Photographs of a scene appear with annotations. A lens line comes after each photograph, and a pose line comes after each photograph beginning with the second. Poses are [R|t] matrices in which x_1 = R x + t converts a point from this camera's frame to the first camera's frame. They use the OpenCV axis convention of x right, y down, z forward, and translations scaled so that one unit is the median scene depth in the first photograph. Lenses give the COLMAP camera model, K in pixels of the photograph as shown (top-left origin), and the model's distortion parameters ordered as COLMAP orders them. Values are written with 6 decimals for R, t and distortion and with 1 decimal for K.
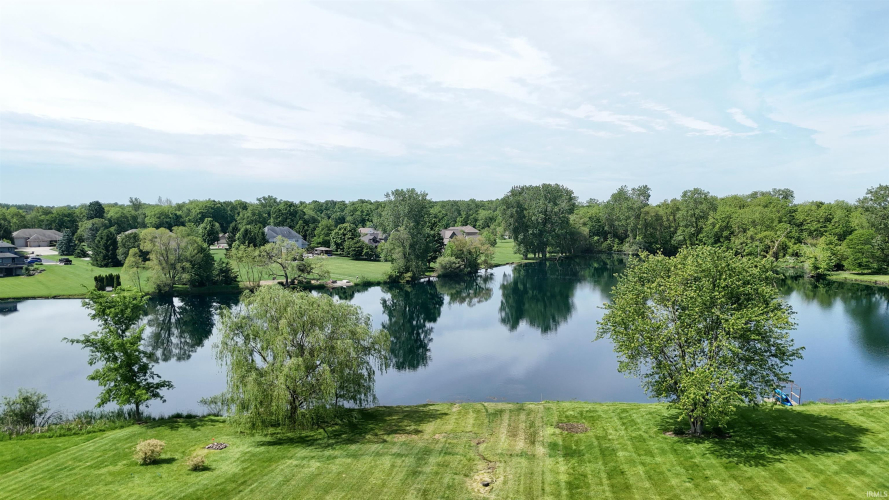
lens RADIAL K [[626.7, 0, 444.5], [0, 626.7, 250.0], [0, 0, 1]] dist [0.000826, -0.000578]
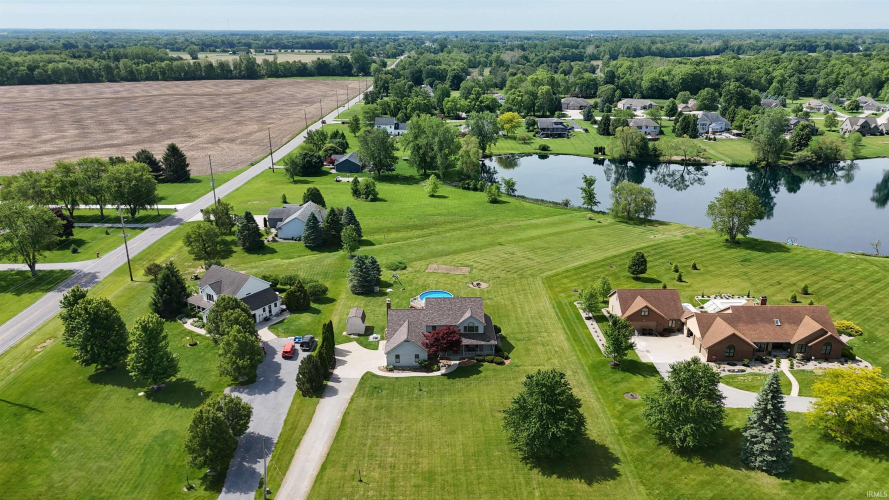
lens RADIAL K [[626.7, 0, 444.5], [0, 626.7, 250.0], [0, 0, 1]] dist [0.000826, -0.000578]
pose [[0.717649, 0.224444, -0.659246, 0.506151], [-0.033199, 0.956591, 0.289536, -0.201673], [0.695613, -0.185899, 0.693948, -0.813475]]
